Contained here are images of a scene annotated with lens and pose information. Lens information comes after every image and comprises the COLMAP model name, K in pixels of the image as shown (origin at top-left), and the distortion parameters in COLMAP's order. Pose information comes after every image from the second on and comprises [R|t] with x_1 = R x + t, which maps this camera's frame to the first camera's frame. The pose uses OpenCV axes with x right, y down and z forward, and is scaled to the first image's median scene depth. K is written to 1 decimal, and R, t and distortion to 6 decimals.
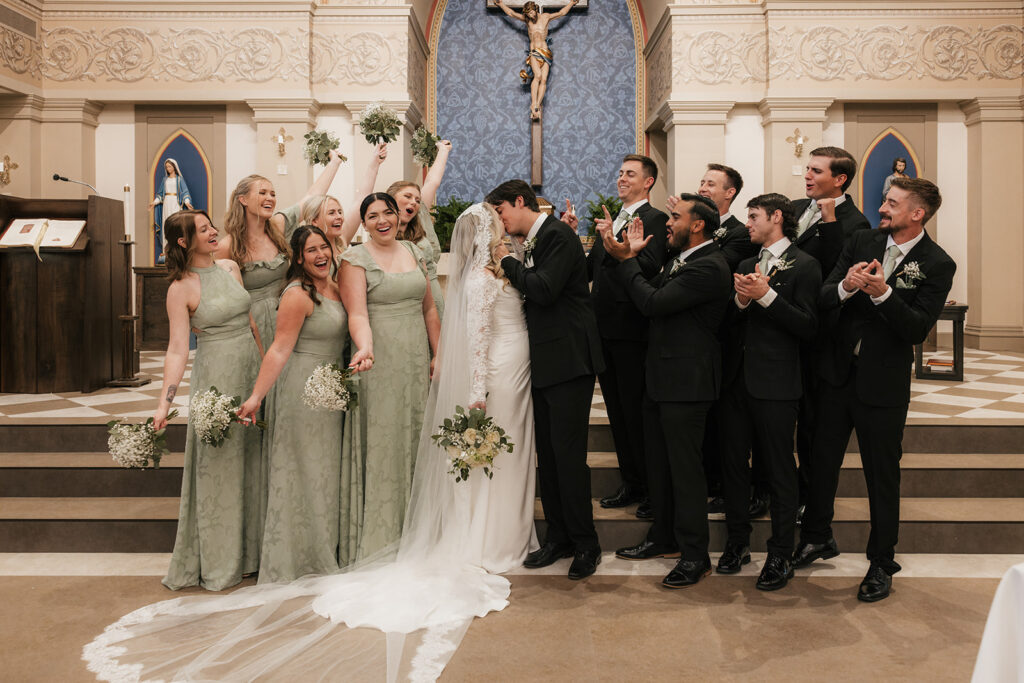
lens RADIAL K [[798.7, 0, 526.3], [0, 798.7, 271.6], [0, 0, 1]] dist [0.005122, 0.001524]
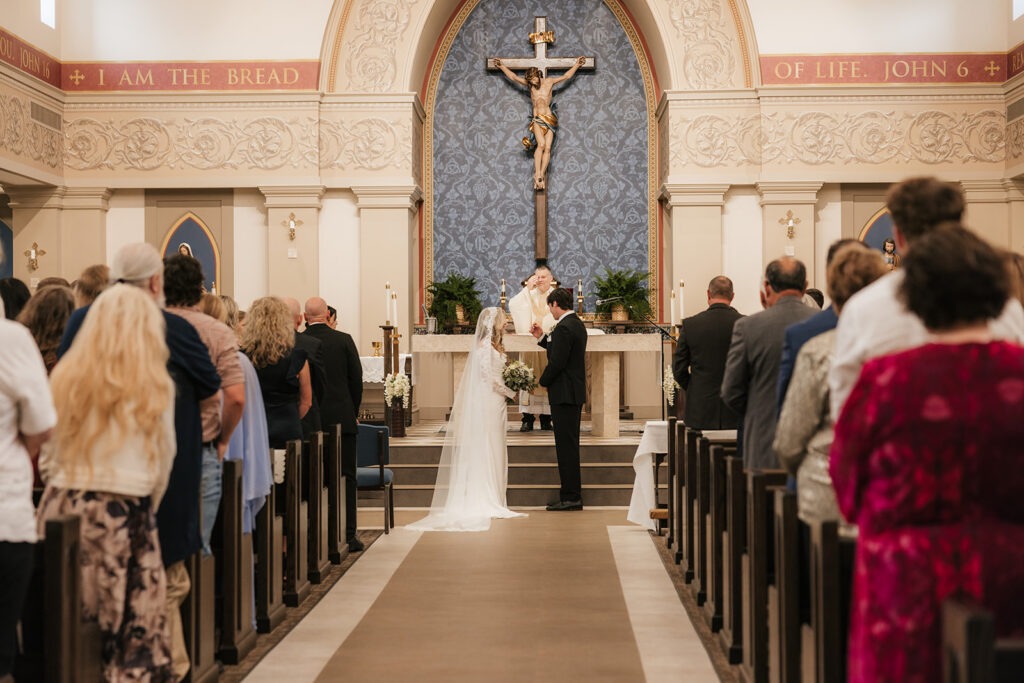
lens RADIAL K [[1589.9, 0, 495.8], [0, 1589.9, 344.7], [0, 0, 1]] dist [0.015162, 0.002073]
pose [[0.999384, -0.005167, -0.034709, 0.023648], [0.004852, 0.999946, -0.009165, 0.009238], [0.034755, 0.008991, 0.999355, -0.847664]]
